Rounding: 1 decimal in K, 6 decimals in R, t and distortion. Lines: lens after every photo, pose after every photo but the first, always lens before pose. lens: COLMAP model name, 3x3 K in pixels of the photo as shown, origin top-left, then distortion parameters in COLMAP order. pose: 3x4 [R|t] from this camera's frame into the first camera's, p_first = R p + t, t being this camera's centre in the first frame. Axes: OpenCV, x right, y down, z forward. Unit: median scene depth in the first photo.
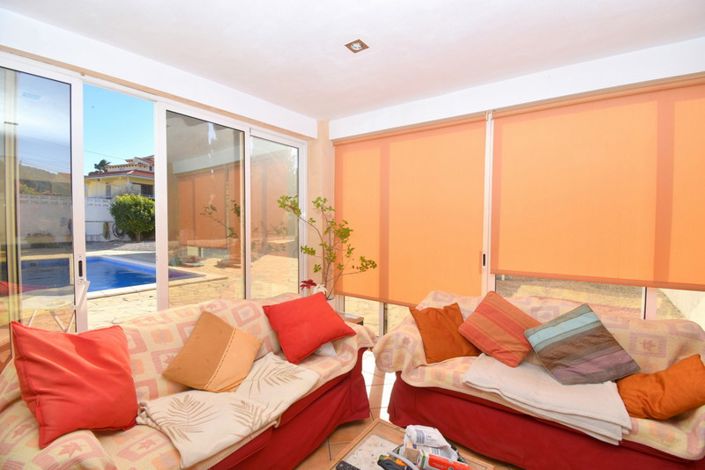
lens RADIAL K [[311.8, 0, 356.1], [0, 311.8, 235.8], [0, 0, 1]] dist [0.026828, -0.030116]
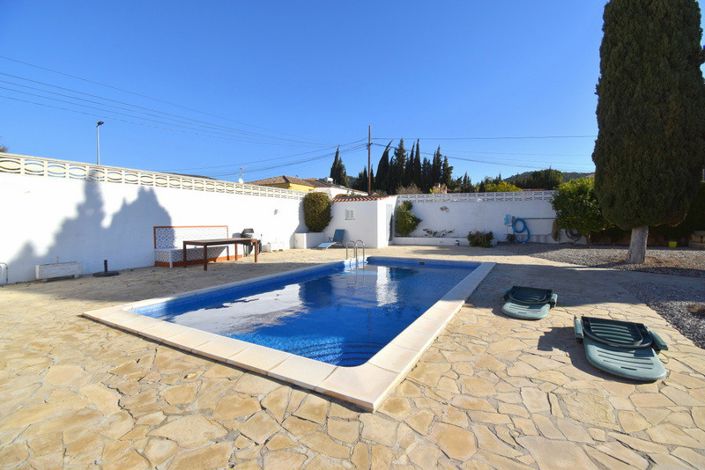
lens RADIAL K [[311.8, 0, 356.1], [0, 311.8, 235.8], [0, 0, 1]] dist [0.026828, -0.030116]
pose [[0.094736, 0.034089, -0.994919, -0.148279], [-0.031982, 0.999002, 0.031184, -0.024564], [0.994989, 0.028865, 0.095732, 0.998396]]
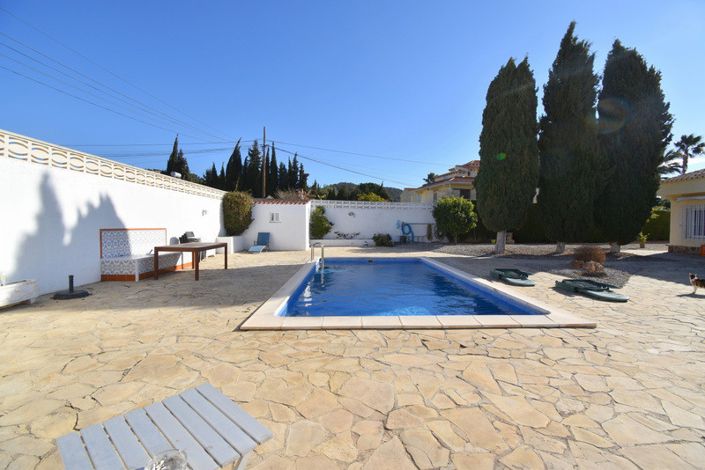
lens RADIAL K [[311.8, 0, 356.1], [0, 311.8, 235.8], [0, 0, 1]] dist [0.026828, -0.030116]
pose [[0.604761, 0.020619, -0.796140, -0.249704], [-0.029532, 0.999558, 0.003455, -0.003194], [0.795859, 0.021422, 0.605103, 0.386573]]
